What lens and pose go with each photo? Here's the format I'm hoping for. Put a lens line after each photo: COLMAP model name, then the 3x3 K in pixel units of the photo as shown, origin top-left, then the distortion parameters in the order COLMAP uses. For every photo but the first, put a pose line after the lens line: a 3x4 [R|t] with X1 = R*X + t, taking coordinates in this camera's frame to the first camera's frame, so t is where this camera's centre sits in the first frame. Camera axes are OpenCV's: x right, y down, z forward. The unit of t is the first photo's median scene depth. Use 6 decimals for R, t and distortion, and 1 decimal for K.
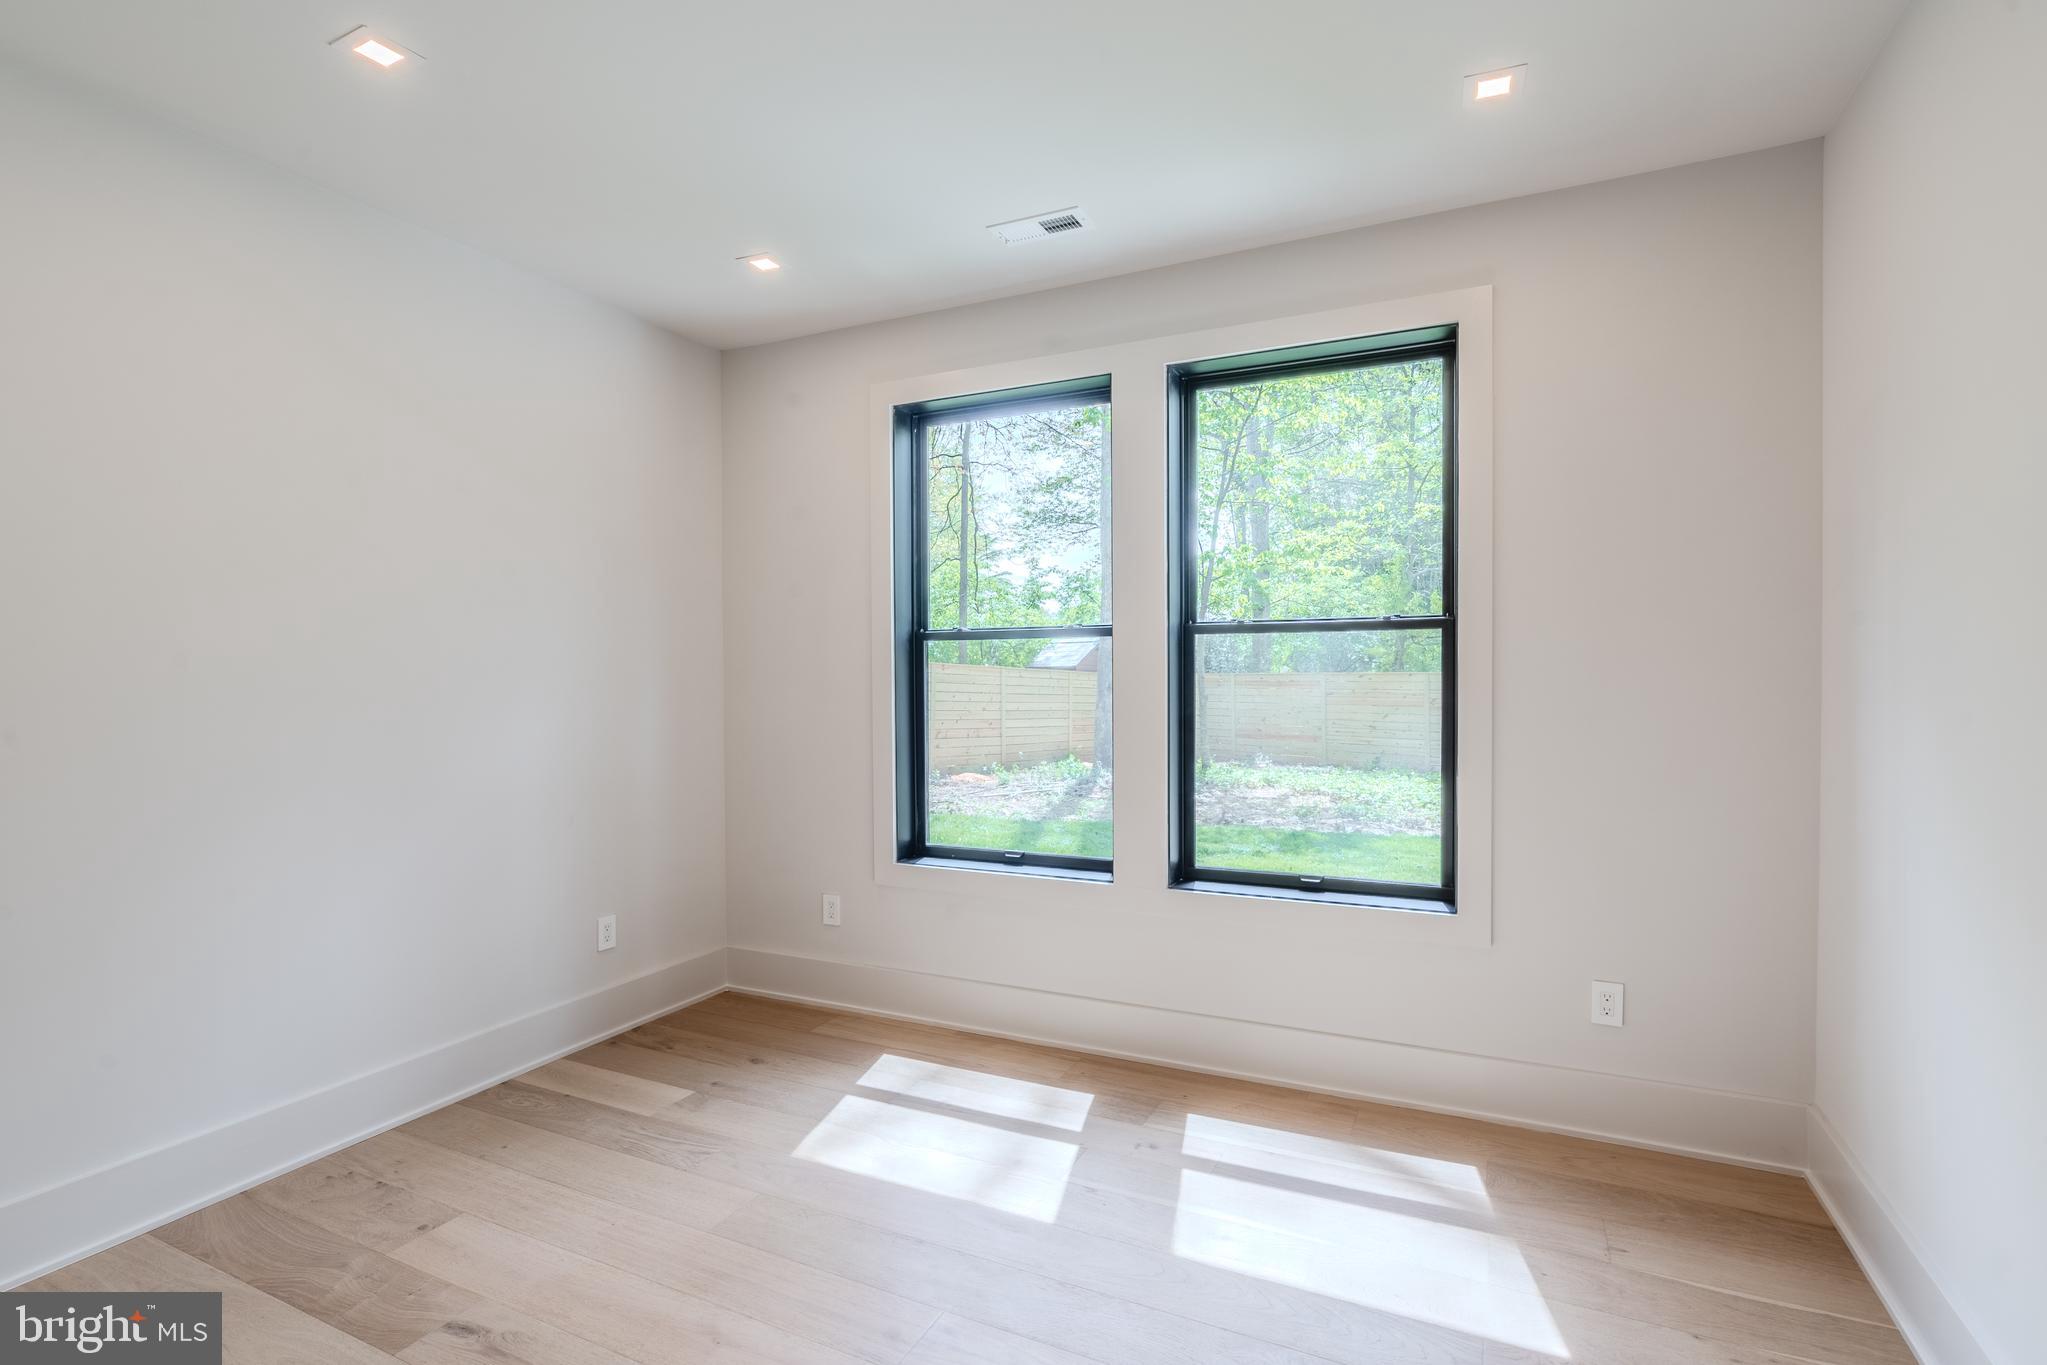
lens RADIAL K [[942.7, 0, 1023.5], [0, 942.7, 682.5], [0, 0, 1]] dist [-0.002355, 0.000432]
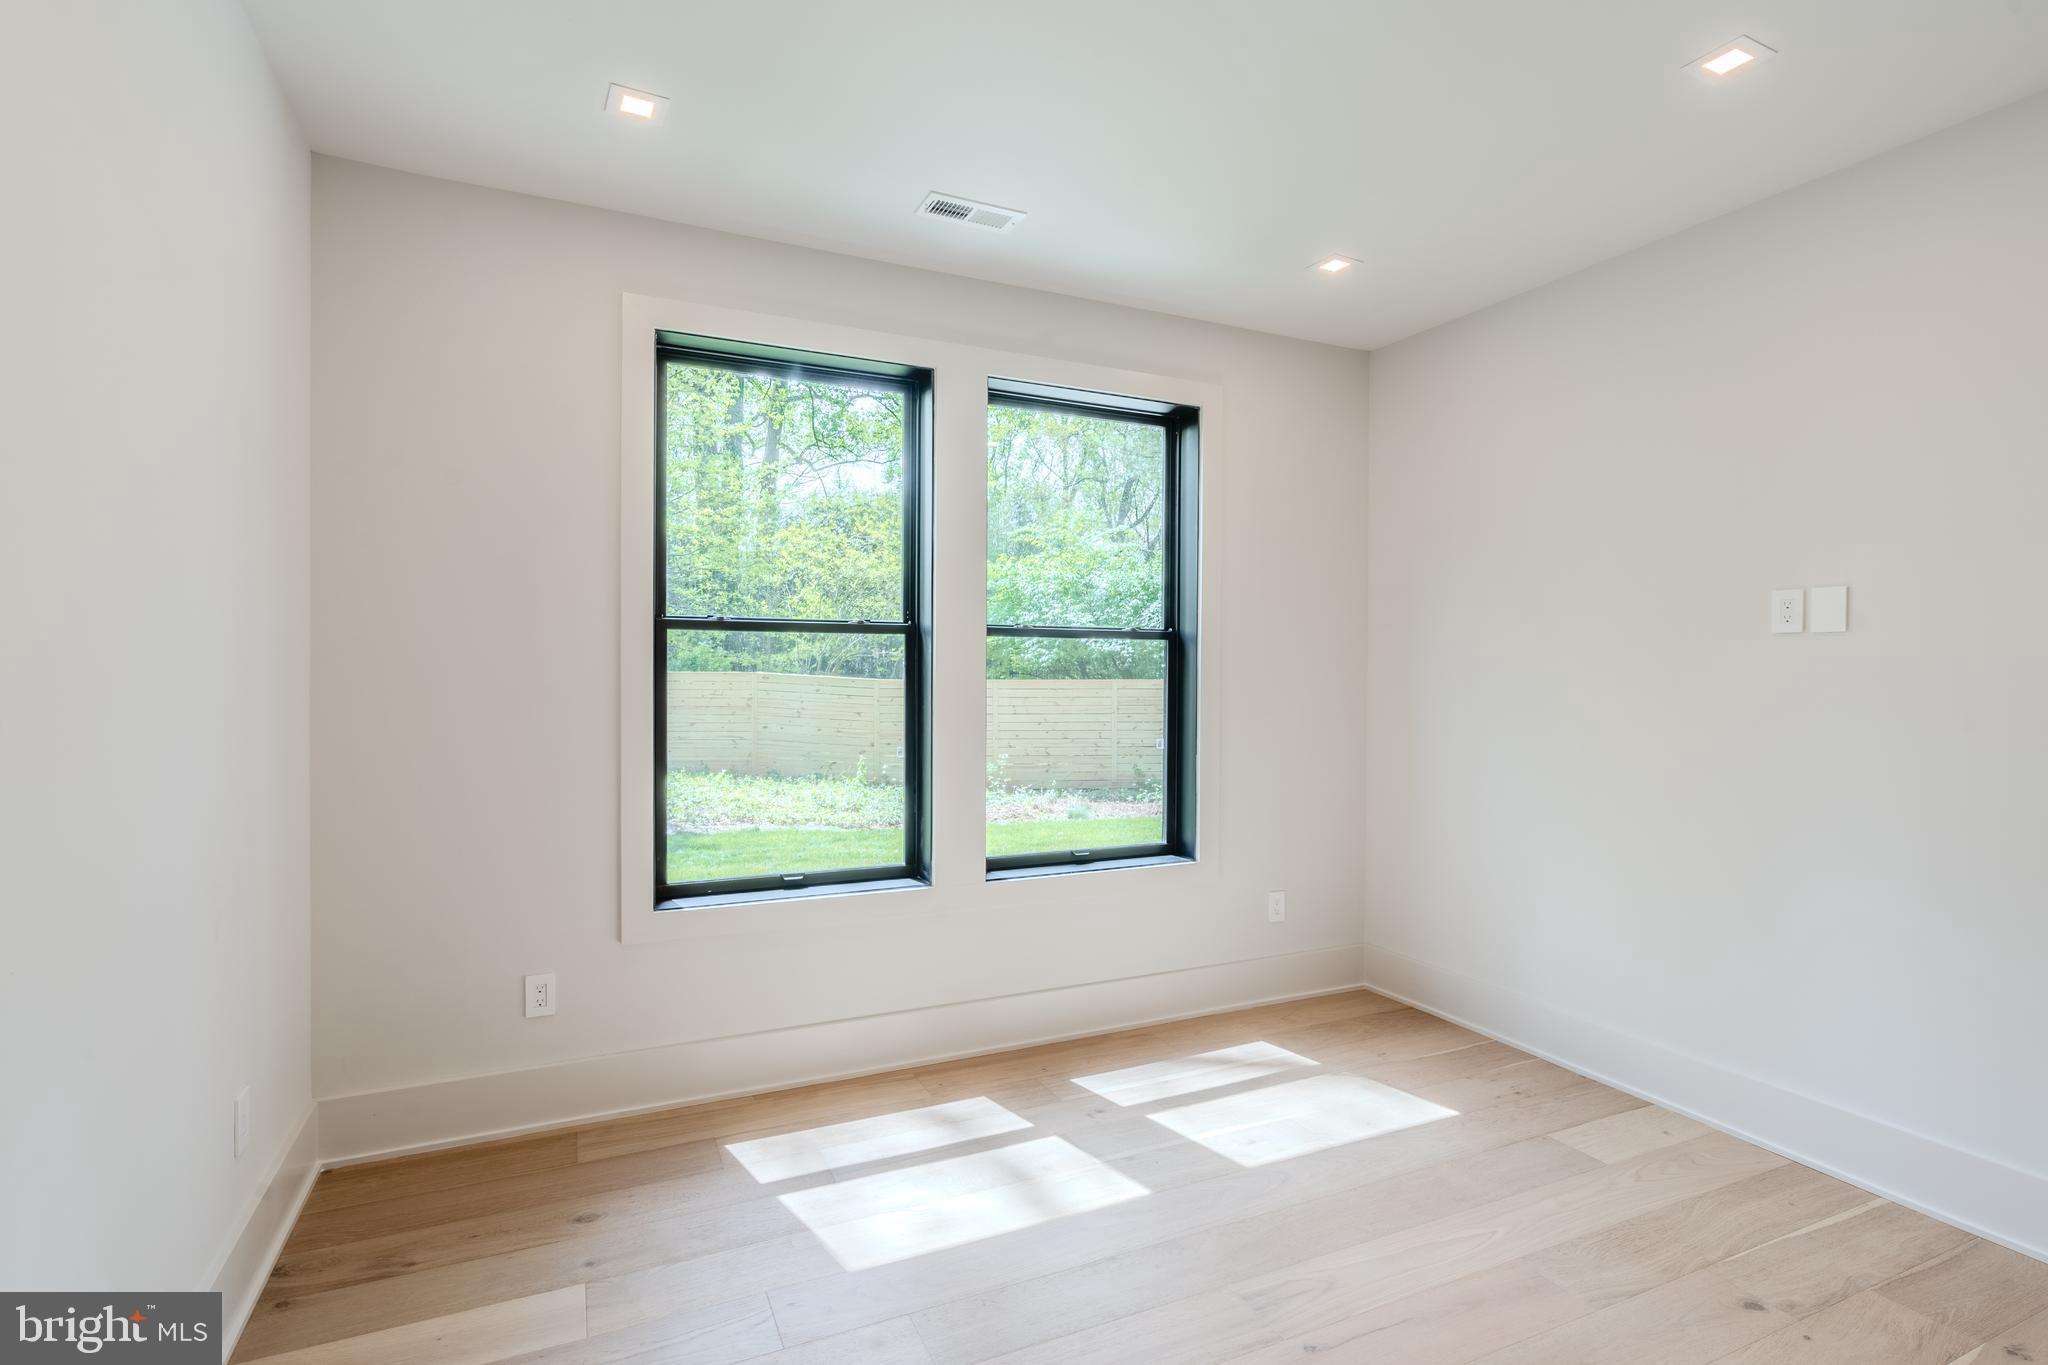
lens RADIAL K [[951.4, 0, 1033.4], [0, 951.4, 674.1], [0, 0, 1]] dist [-0.000163, 0.000729]
pose [[0.651477, 0.008114, 0.758625, -0.623682], [-0.001399, 0.999954, -0.009494, 0.001510], [-0.758667, 0.005124, 0.651459, 0.288321]]
